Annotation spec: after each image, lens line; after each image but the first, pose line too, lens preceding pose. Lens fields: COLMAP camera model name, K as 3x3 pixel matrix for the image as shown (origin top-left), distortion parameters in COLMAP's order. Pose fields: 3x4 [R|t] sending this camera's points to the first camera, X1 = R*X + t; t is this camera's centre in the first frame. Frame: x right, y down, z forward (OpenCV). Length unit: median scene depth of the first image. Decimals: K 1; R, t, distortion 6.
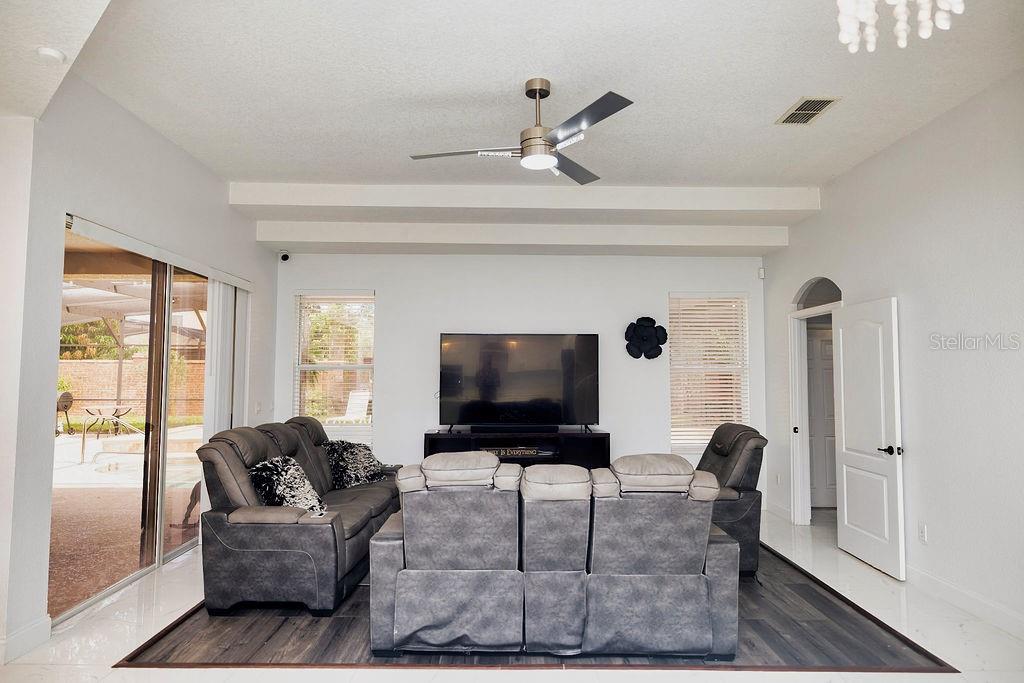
lens RADIAL K [[578.2, 0, 512.6], [0, 578.2, 339.2], [0, 0, 1]] dist [-0.007408, 0.005672]
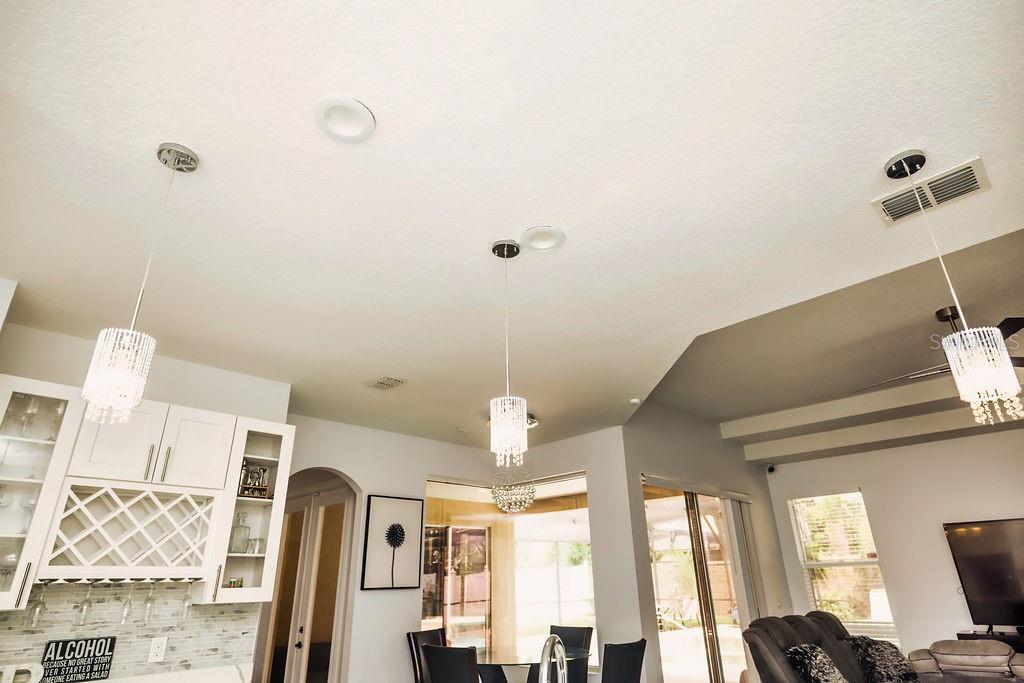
lens RADIAL K [[578.2, 0, 506.8], [0, 578.2, 339.8], [0, 0, 1]] dist [-0.007408, 0.005672]
pose [[0.691177, -0.296687, -0.658978, 0.148052], [0.071139, 0.935349, -0.346500, -0.020995], [0.719176, 0.192614, 0.667597, -0.381753]]
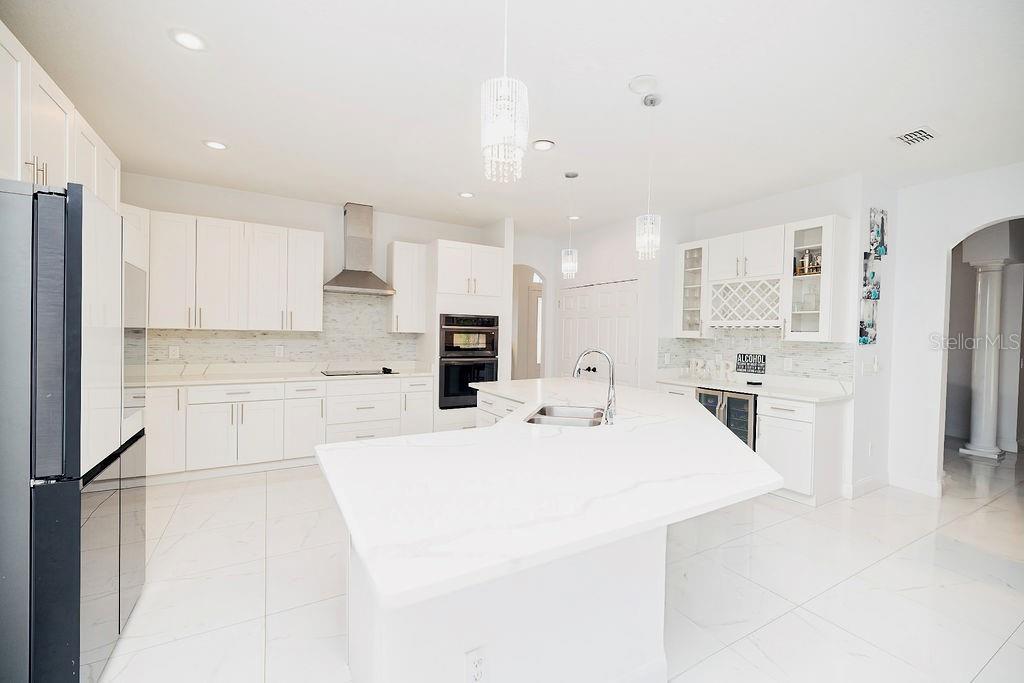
lens RADIAL K [[429.7, 0, 512.9], [0, 429.7, 342.8], [0, 0, 1]] dist [-0.000024, -0.001326]
pose [[-0.867214, -0.013550, -0.497750, 0.257908], [0.005232, 0.999327, -0.036320, 0.049049], [0.497907, -0.034101, -0.866560, 0.436385]]
